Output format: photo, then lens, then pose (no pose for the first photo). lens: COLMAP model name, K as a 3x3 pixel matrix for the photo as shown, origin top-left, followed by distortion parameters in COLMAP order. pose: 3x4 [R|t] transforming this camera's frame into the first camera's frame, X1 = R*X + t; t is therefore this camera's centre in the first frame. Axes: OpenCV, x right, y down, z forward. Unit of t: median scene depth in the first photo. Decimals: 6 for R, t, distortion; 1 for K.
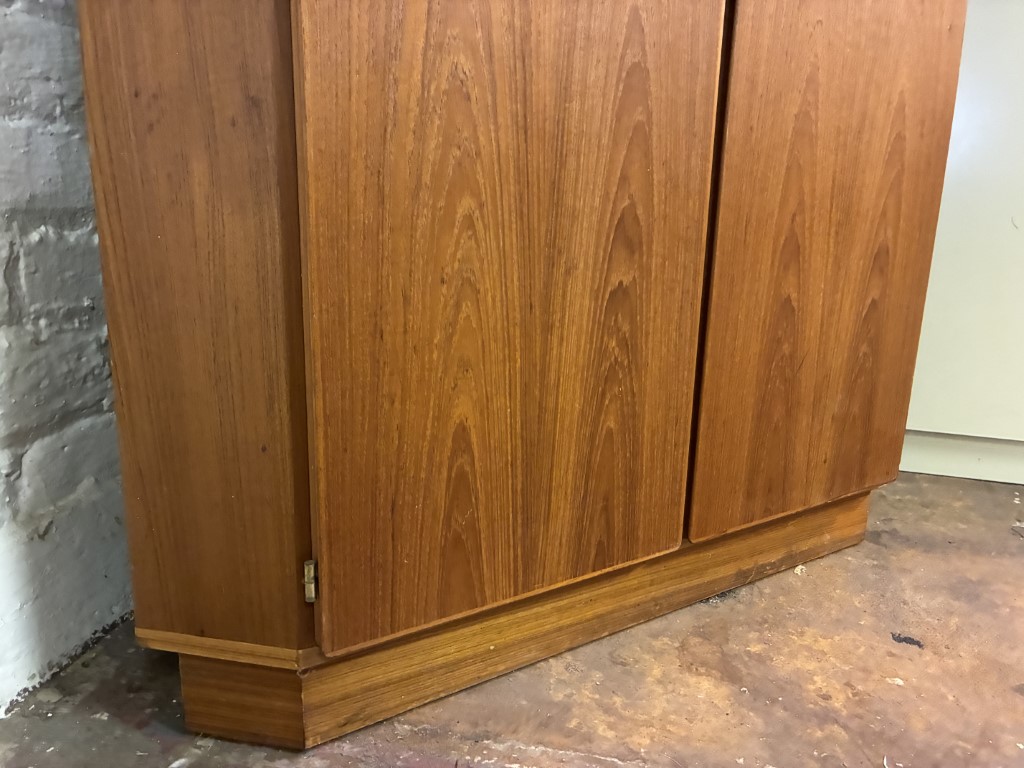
lens RADIAL K [[776.1, 0, 512.2], [0, 776.1, 378.0], [0, 0, 1]] dist [0.053395, -0.061715]
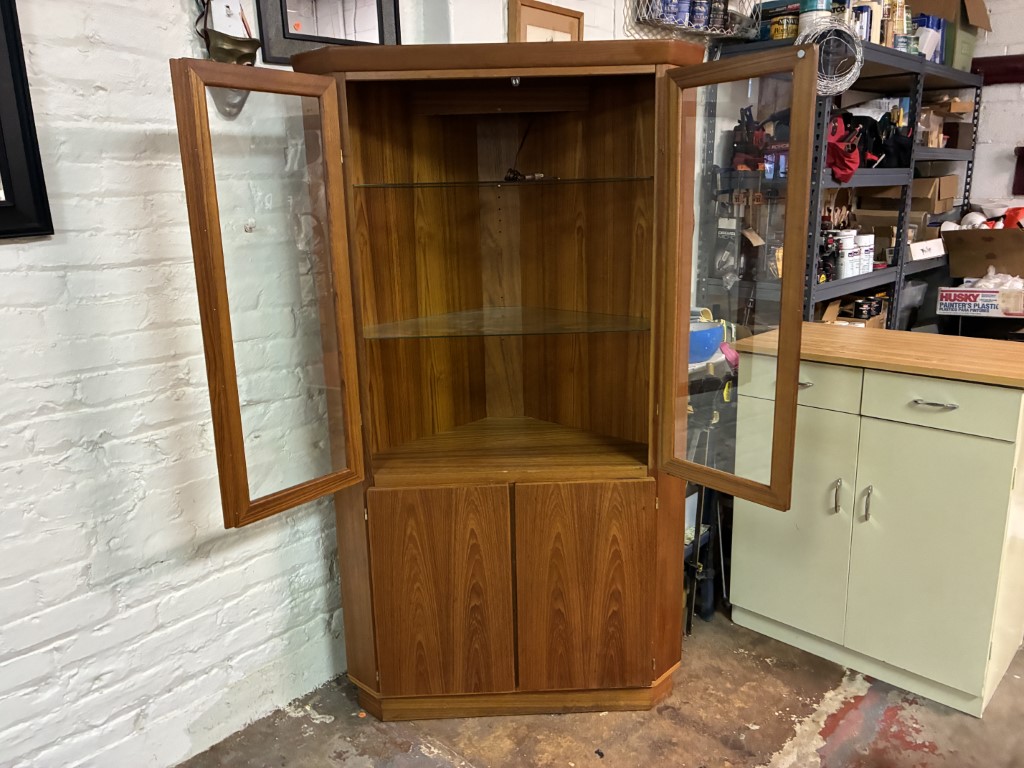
lens RADIAL K [[776.1, 0, 505.7], [0, 776.1, 372.8], [0, 0, 1]] dist [0.053395, -0.061715]
pose [[0.850379, 0.070260, -0.521459, 1.778437], [-0.075819, 0.997064, 0.010699, -1.071812], [0.520679, 0.030438, 0.853210, -1.614440]]
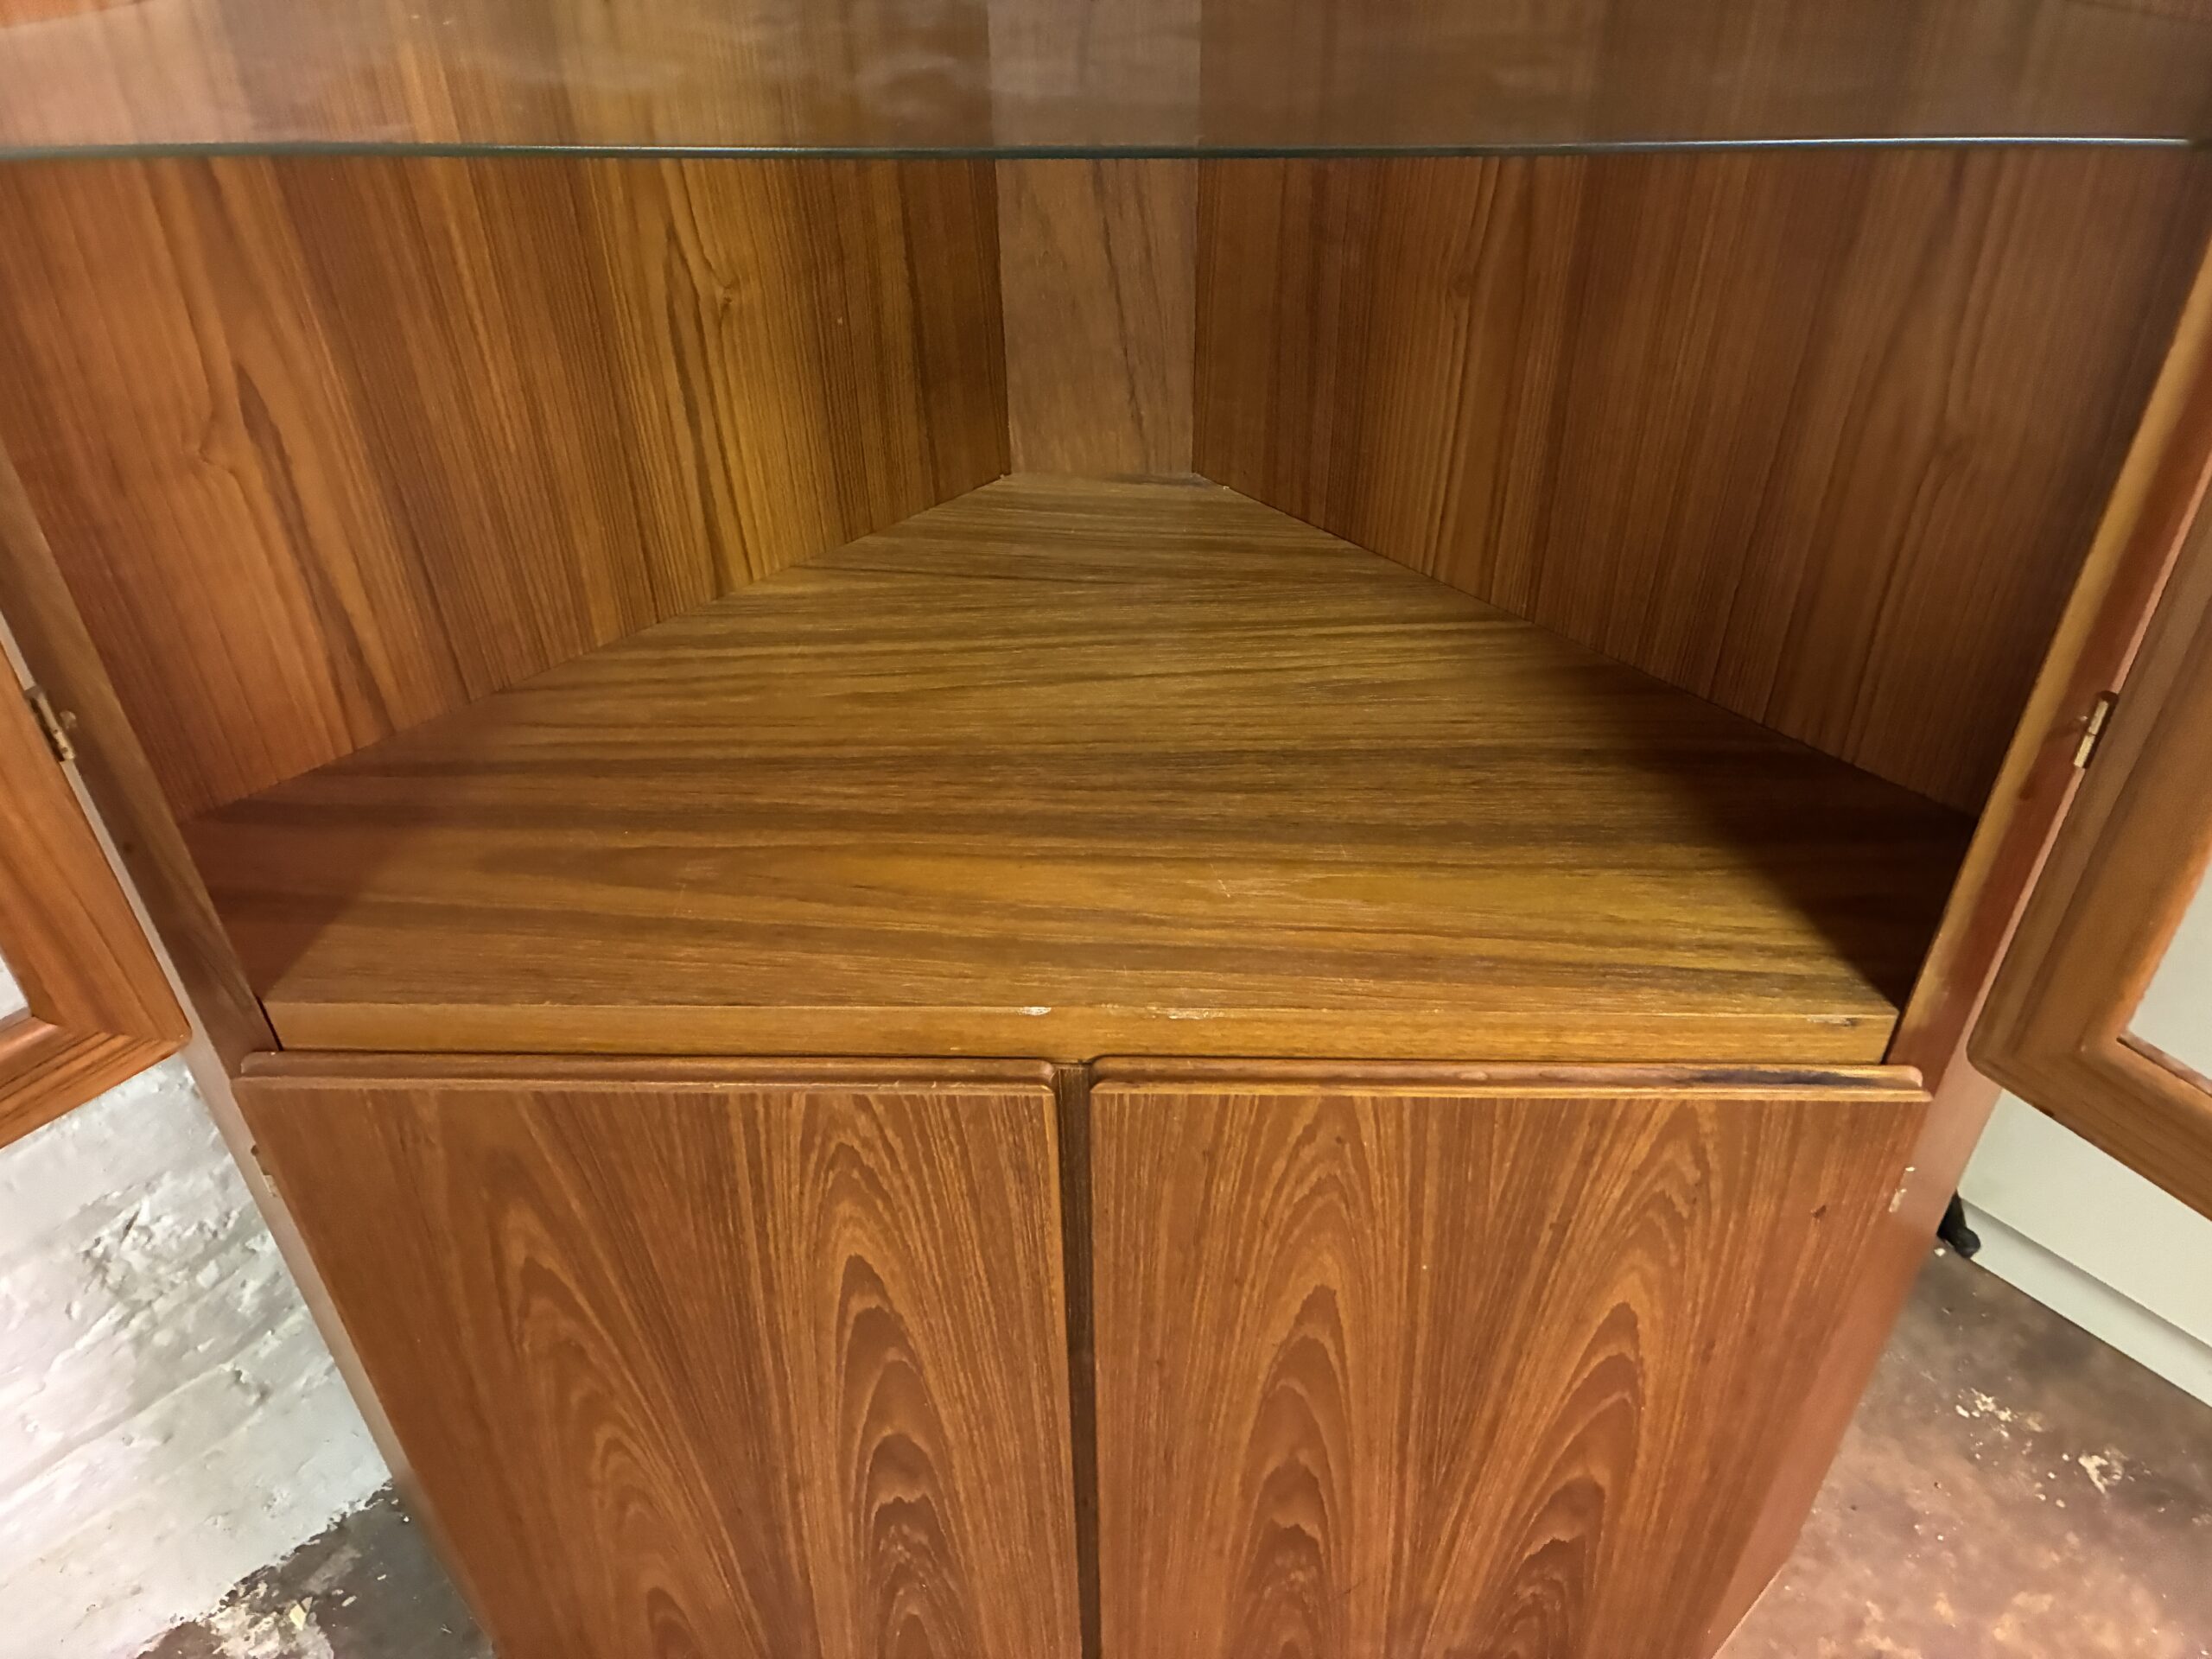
lens RADIAL K [[1676.5, 0, 1118.3], [0, 1676.5, 819.1], [0, 0, 1]] dist [0.053395, -0.061715]
pose [[0.824755, 0.324247, -0.463296, 0.750836], [-0.102628, 0.891502, 0.441238, -1.255917], [0.556100, -0.316366, 0.768548, 0.182615]]
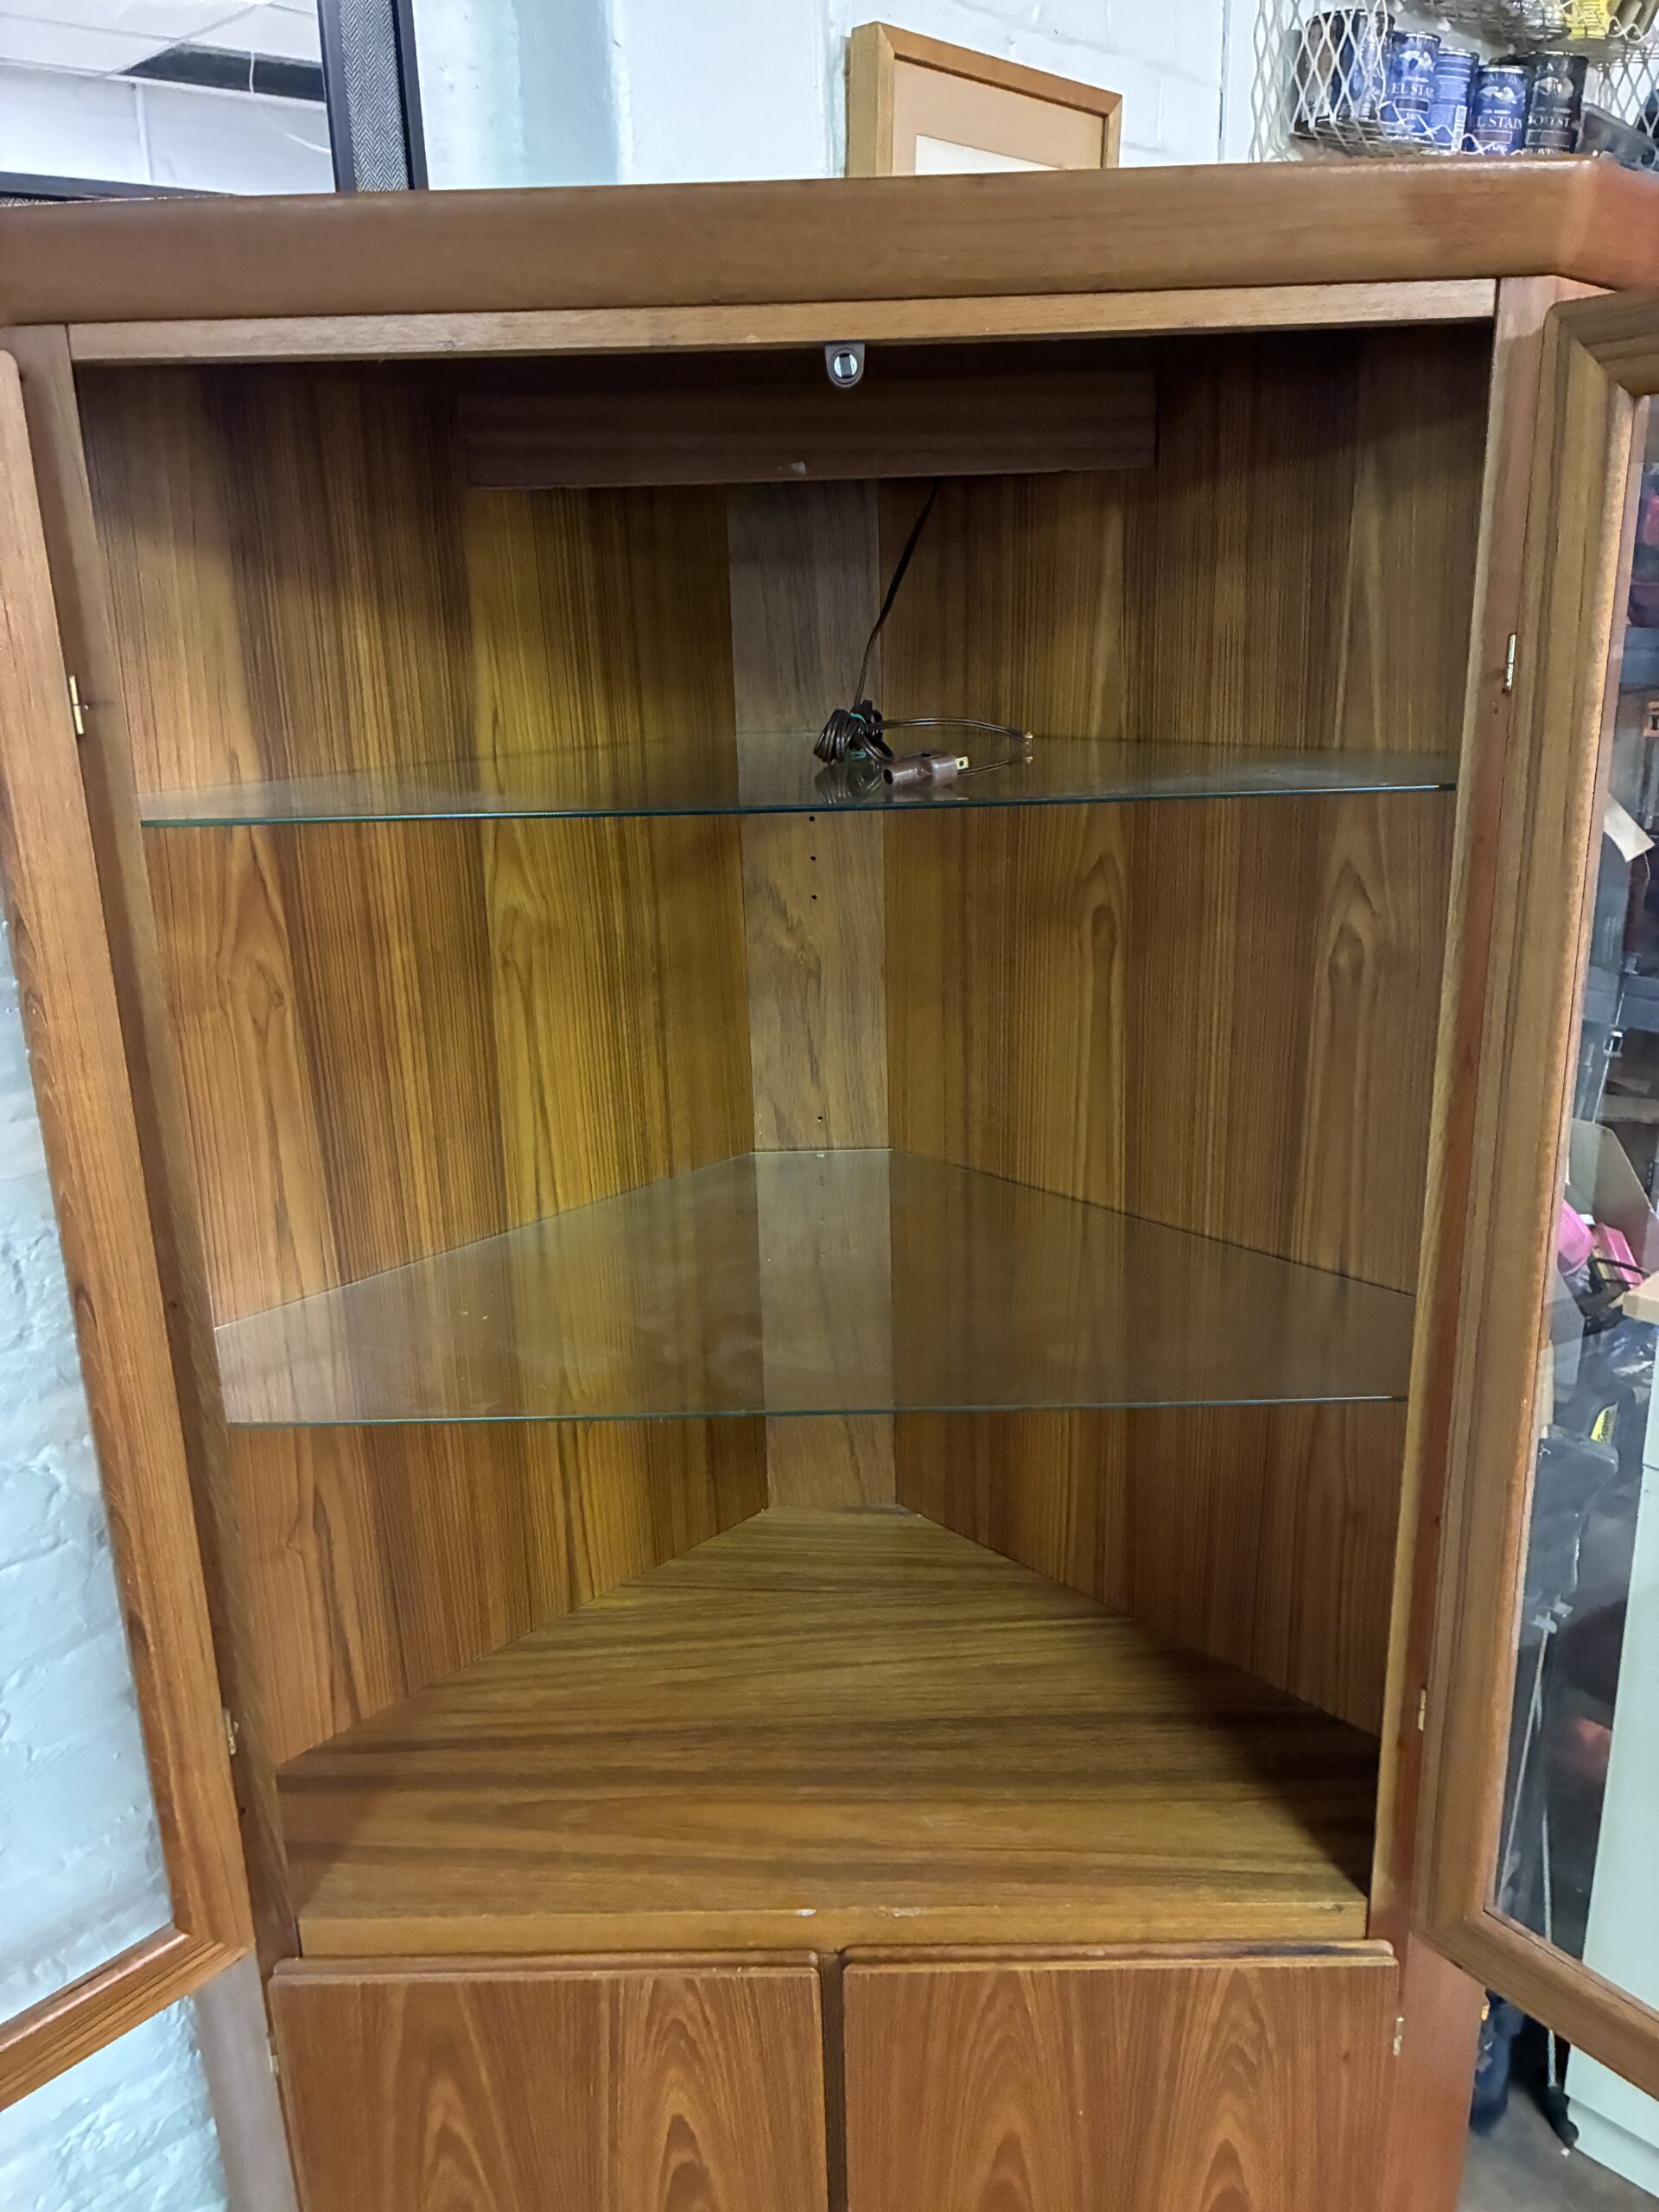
lens RADIAL K [[1676.5, 0, 827.0], [0, 1676.5, 1081.8], [0, 0, 1]] dist [0.053395, -0.061715]
pose [[0.830588, 0.110709, -0.545772, 1.080836], [-0.082186, 0.993677, 0.076491, -1.603086], [0.550790, -0.018677, 0.834435, -0.416450]]
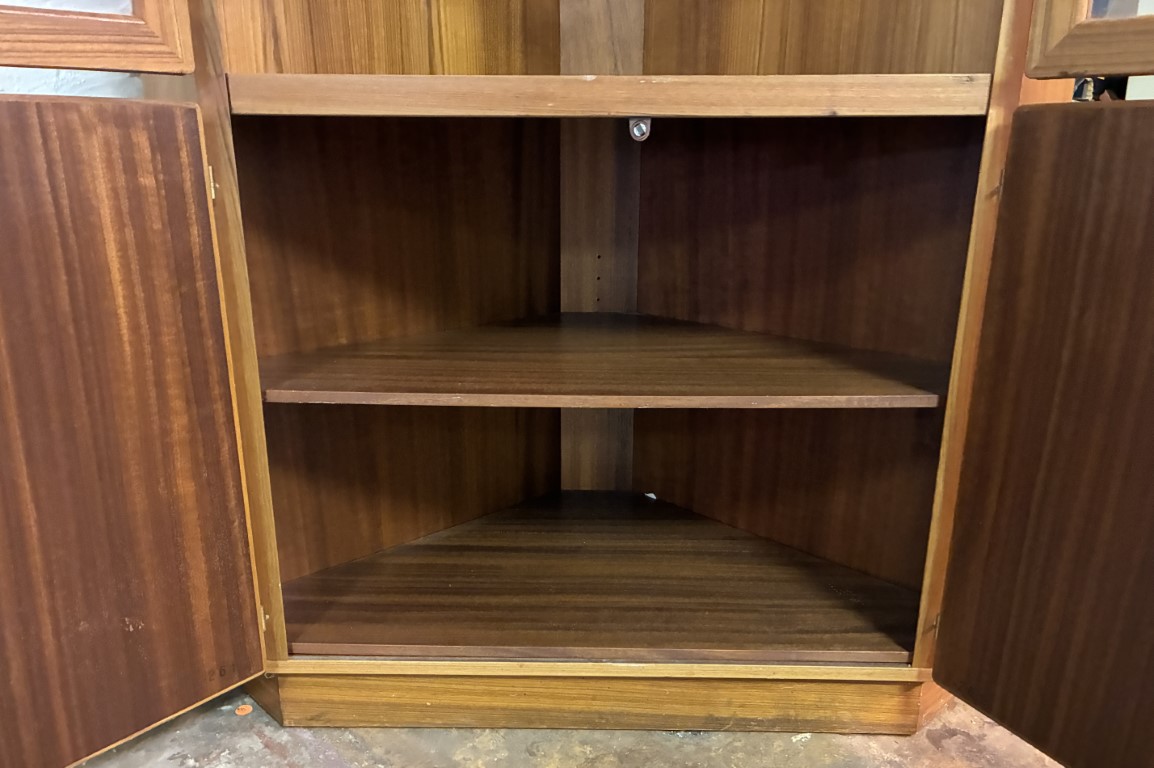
lens RADIAL K [[874.9, 0, 577.3], [0, 874.9, 427.8], [0, 0, 1]] dist [0.031140, -0.002806]
pose [[0.826398, 0.146327, -0.543742, 0.962848], [-0.115400, 0.989160, 0.090805, -0.287117], [0.551135, -0.012293, 0.834326, -0.082417]]
